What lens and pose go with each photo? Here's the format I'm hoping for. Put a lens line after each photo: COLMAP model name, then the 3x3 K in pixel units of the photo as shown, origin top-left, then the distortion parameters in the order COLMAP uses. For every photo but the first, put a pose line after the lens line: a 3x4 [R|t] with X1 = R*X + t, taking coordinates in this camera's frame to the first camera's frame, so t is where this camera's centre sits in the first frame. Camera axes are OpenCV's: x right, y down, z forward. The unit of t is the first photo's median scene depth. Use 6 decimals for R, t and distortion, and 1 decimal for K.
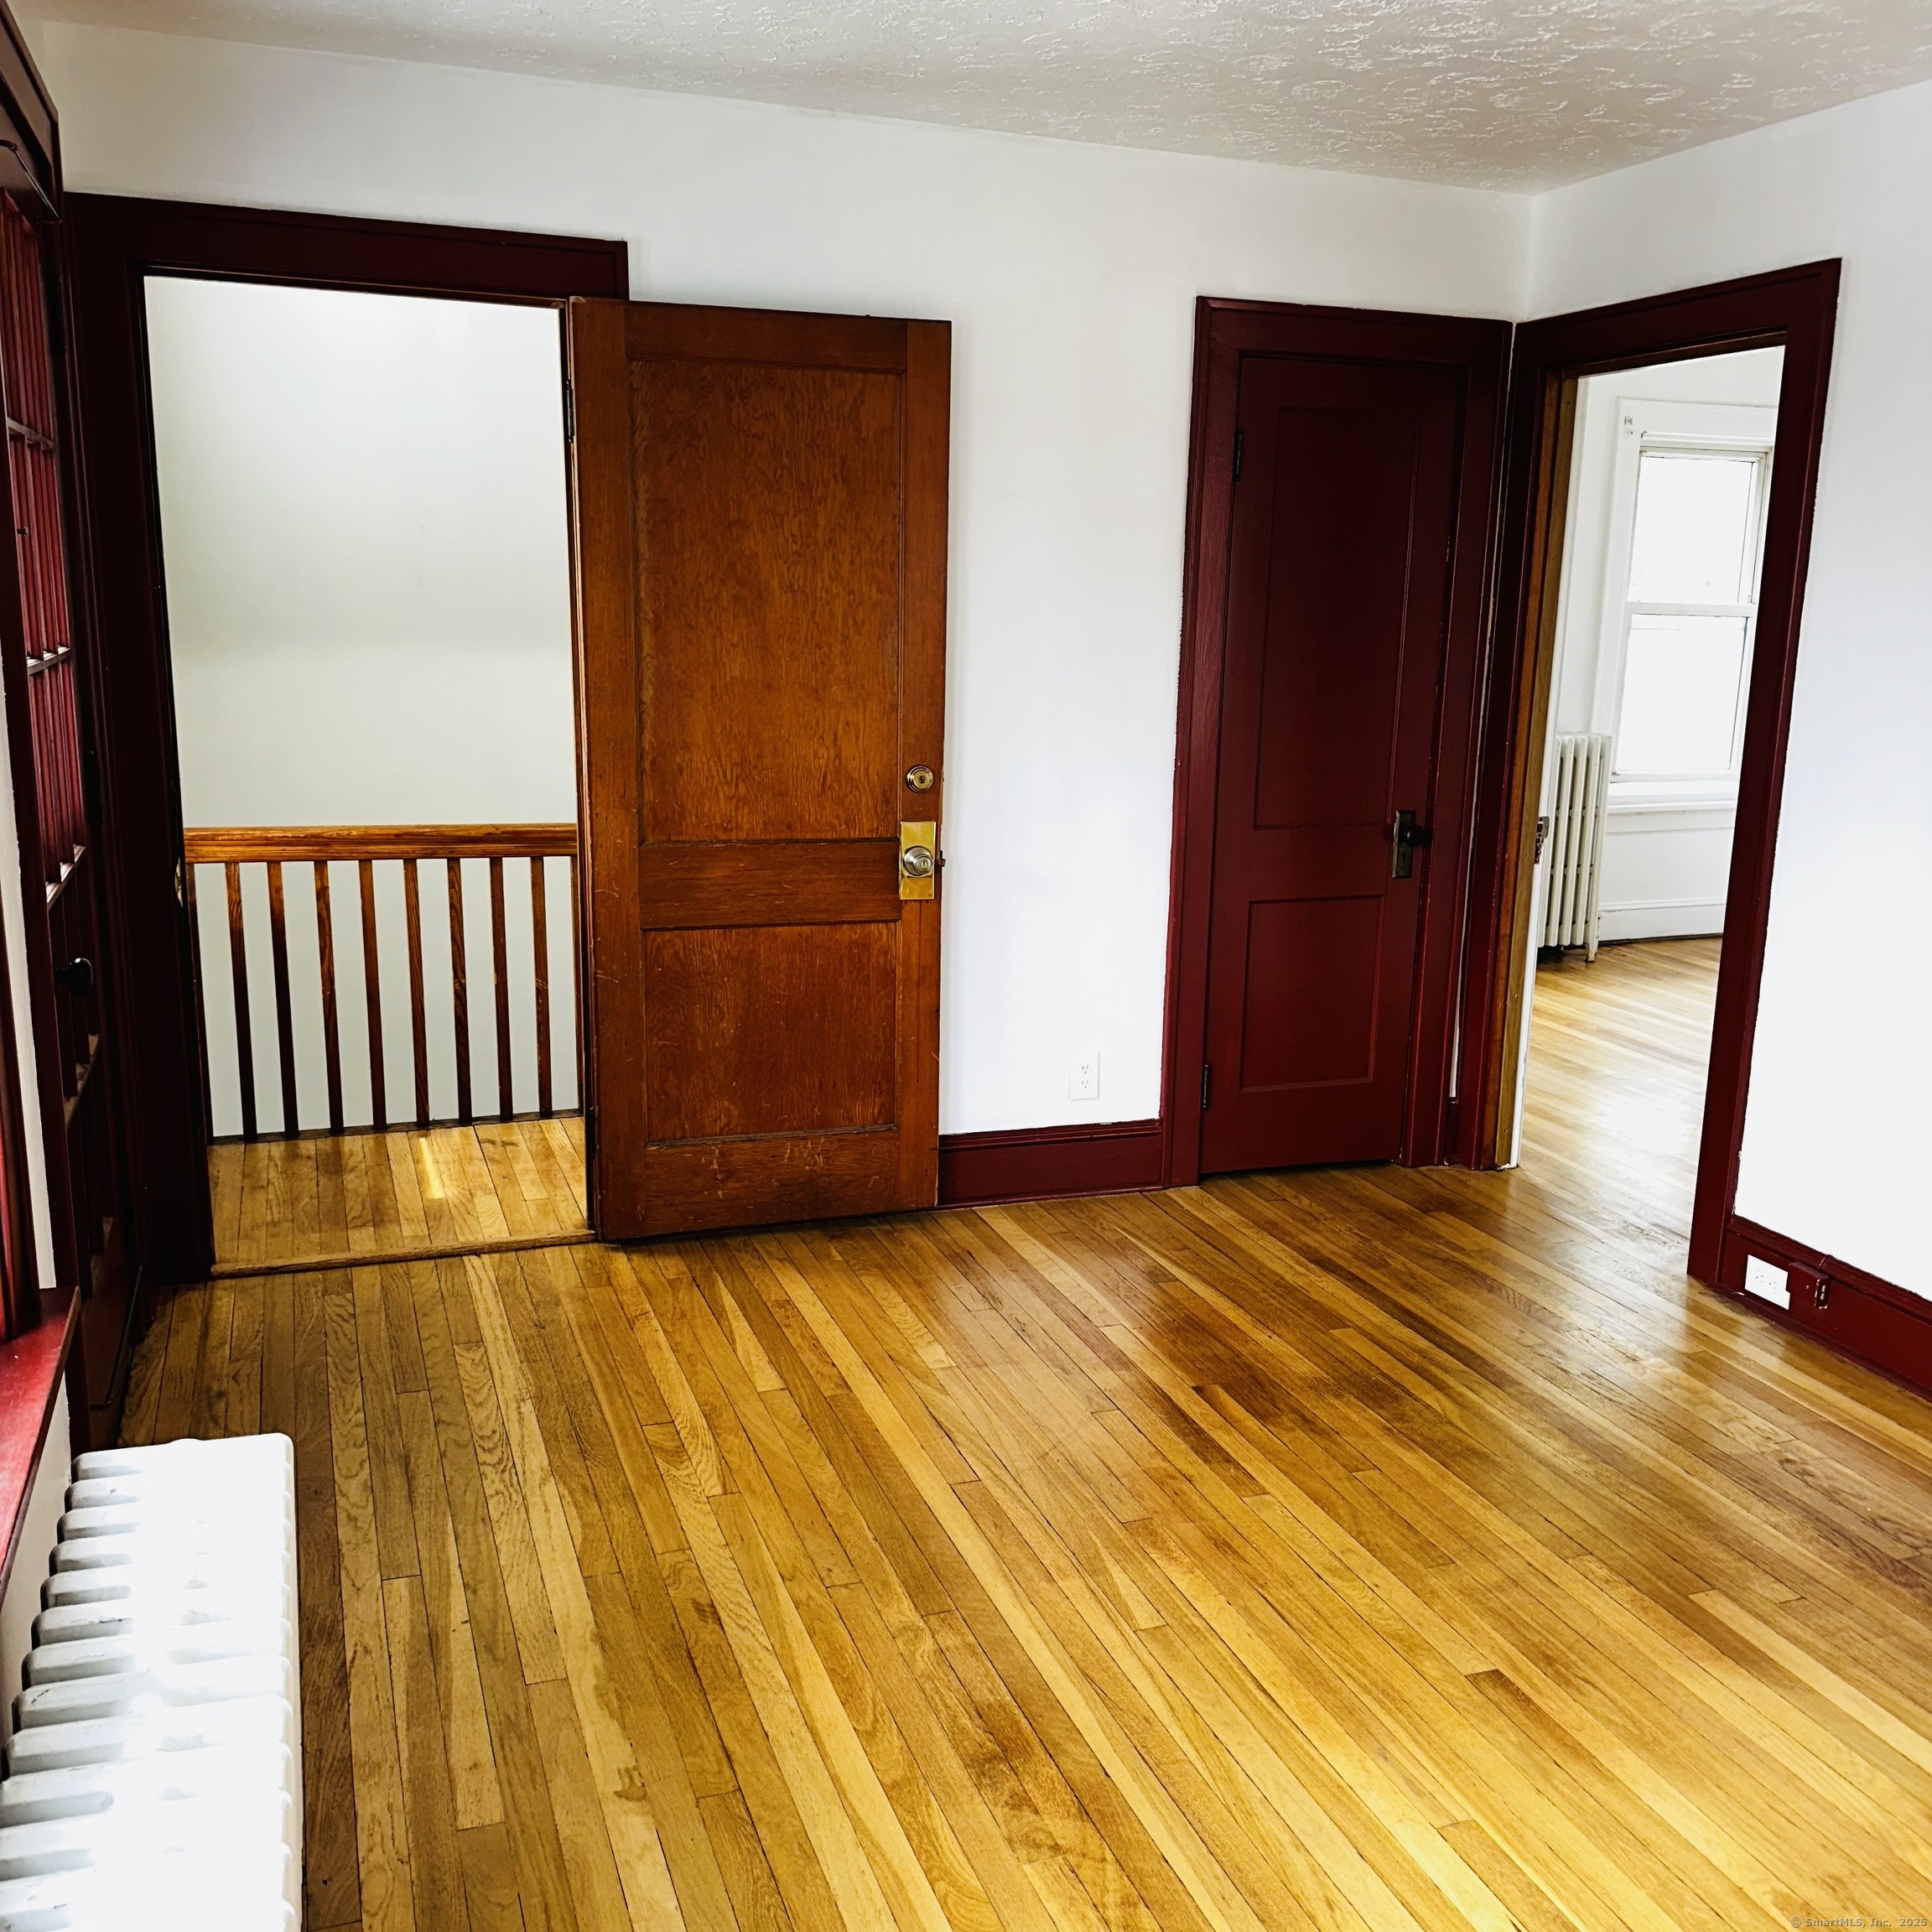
lens RADIAL K [[1810.5, 0, 968.2], [0, 1810.5, 963.5], [0, 0, 1]] dist [0.018170, 0.000000]
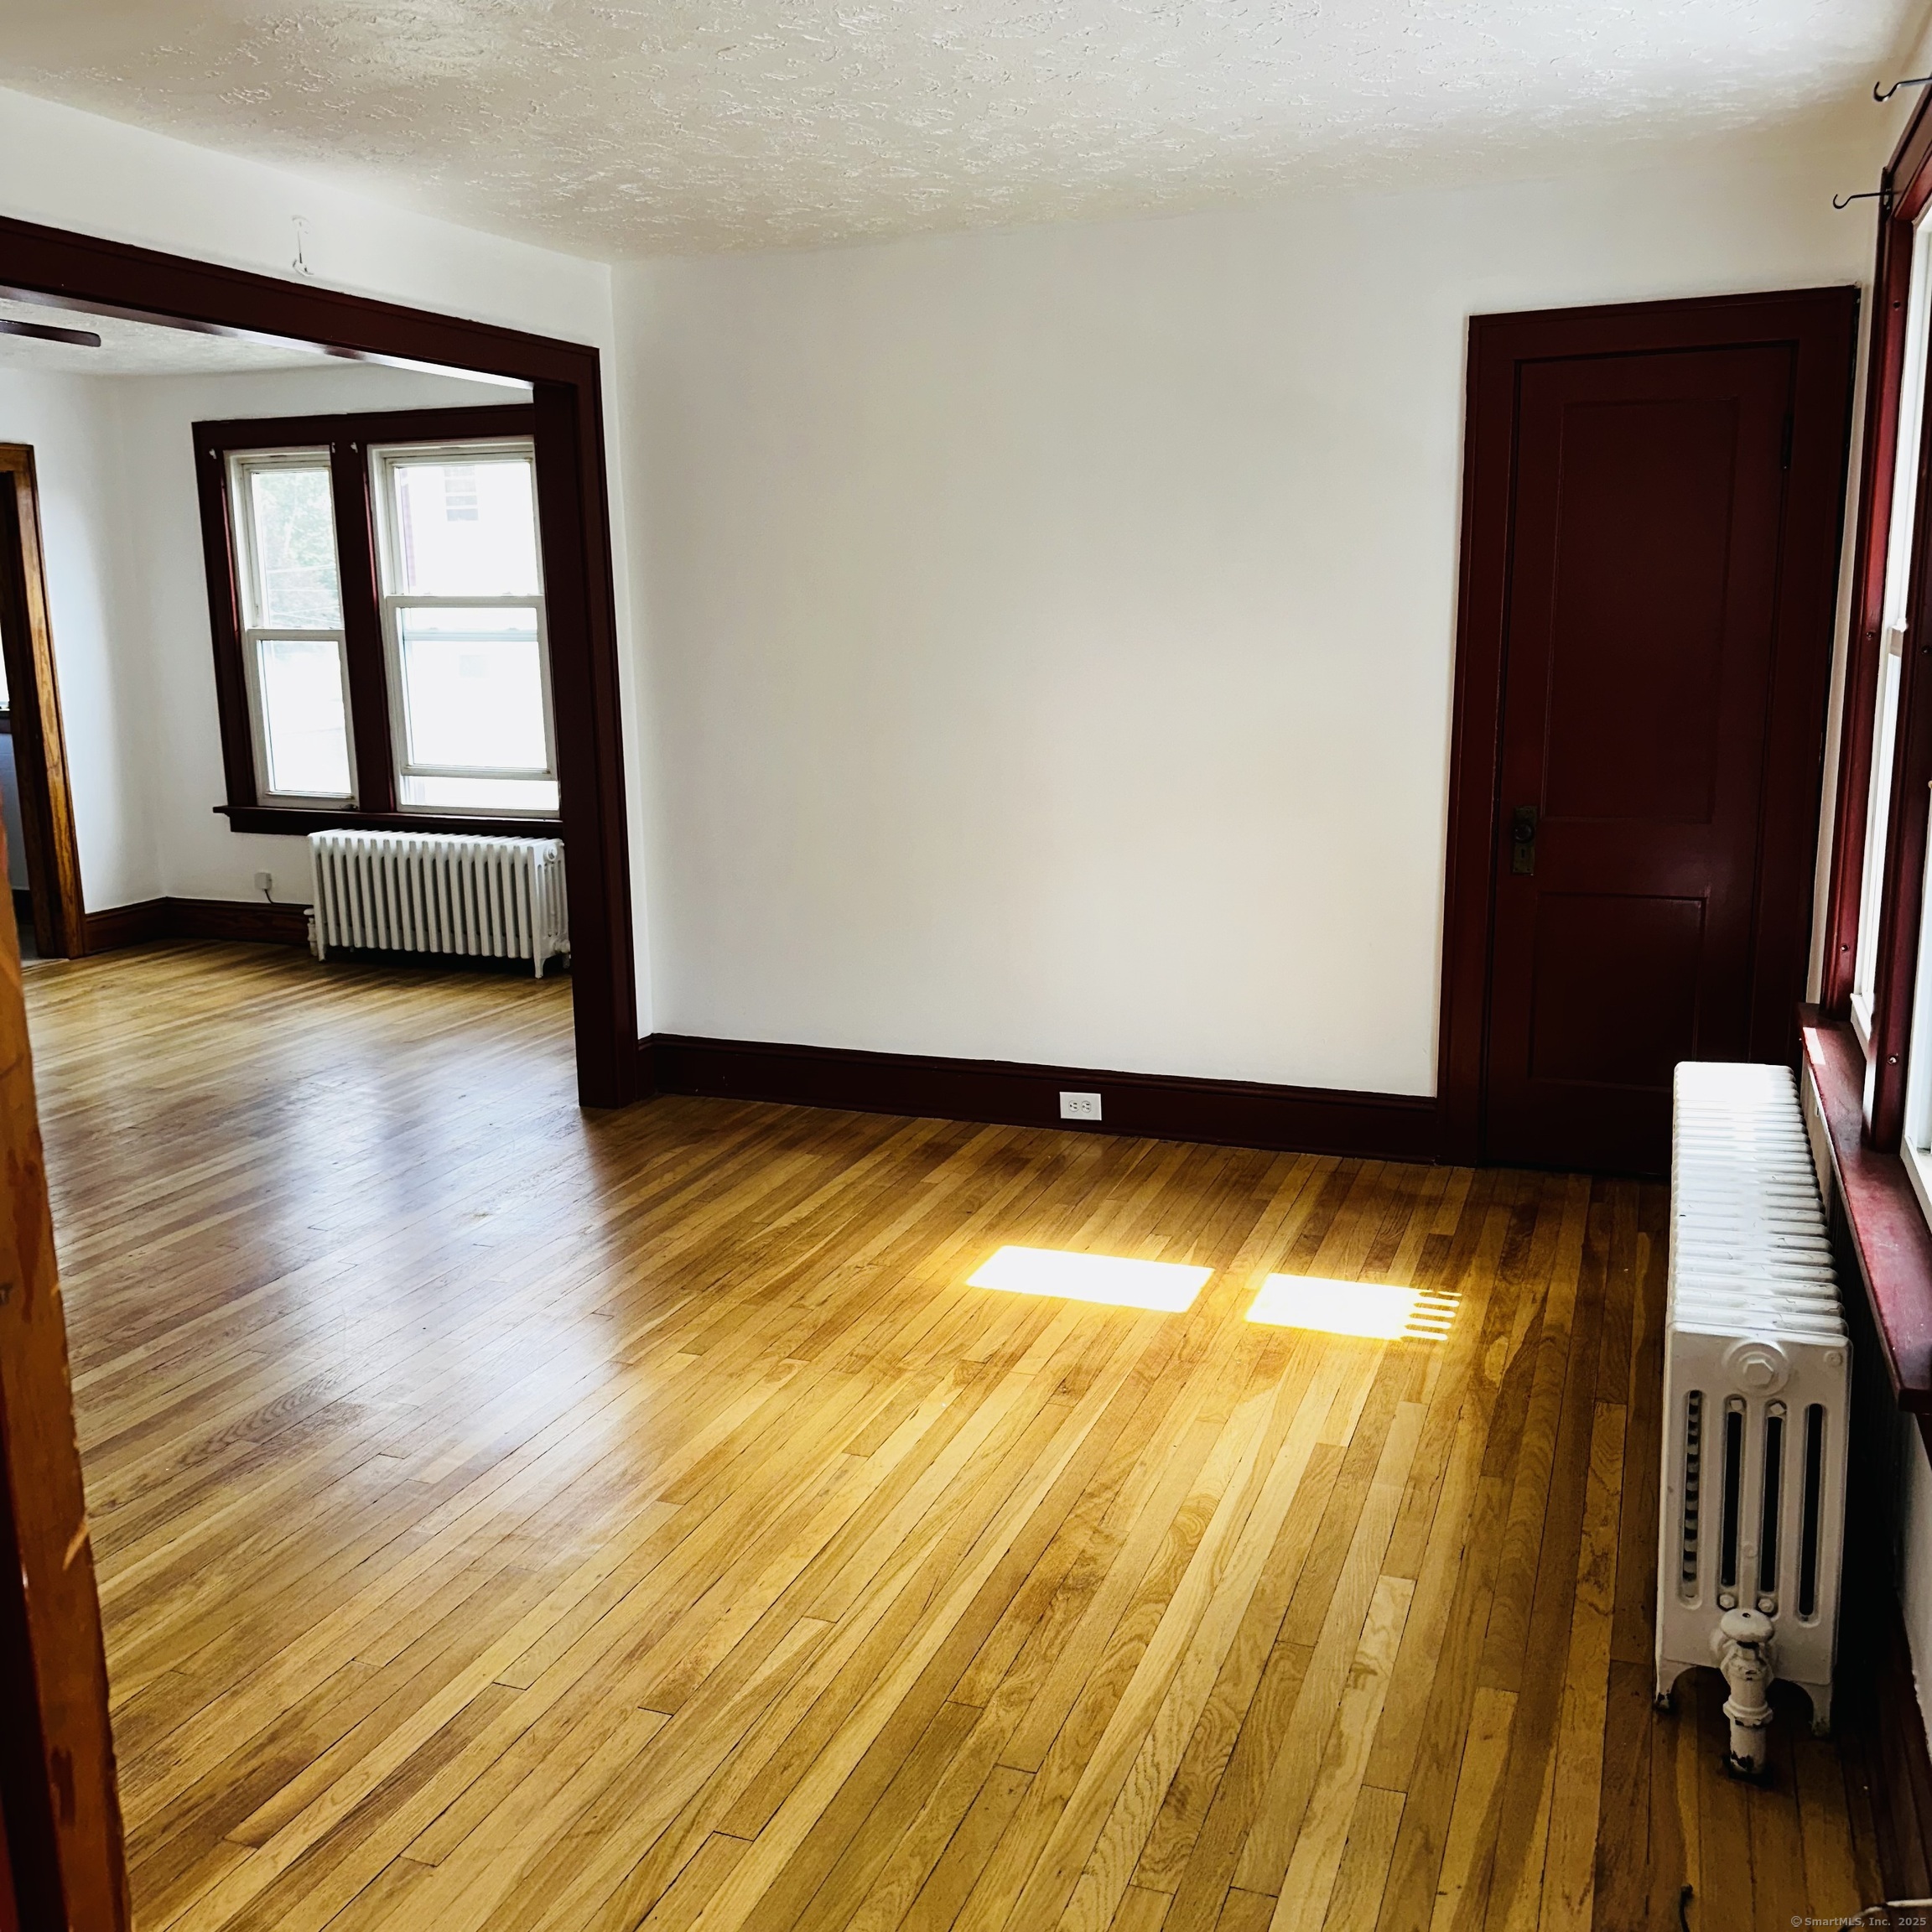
lens RADIAL K [[1810.5, 0, 982.3], [0, 1810.5, 961.4], [0, 0, 1]] dist [0.018170, 0.000000]
pose [[-0.752538, -0.140944, 0.643289, -0.614083], [0.135870, 0.922583, 0.361082, -0.355274], [-0.644380, 0.359132, -0.675129, 1.606707]]
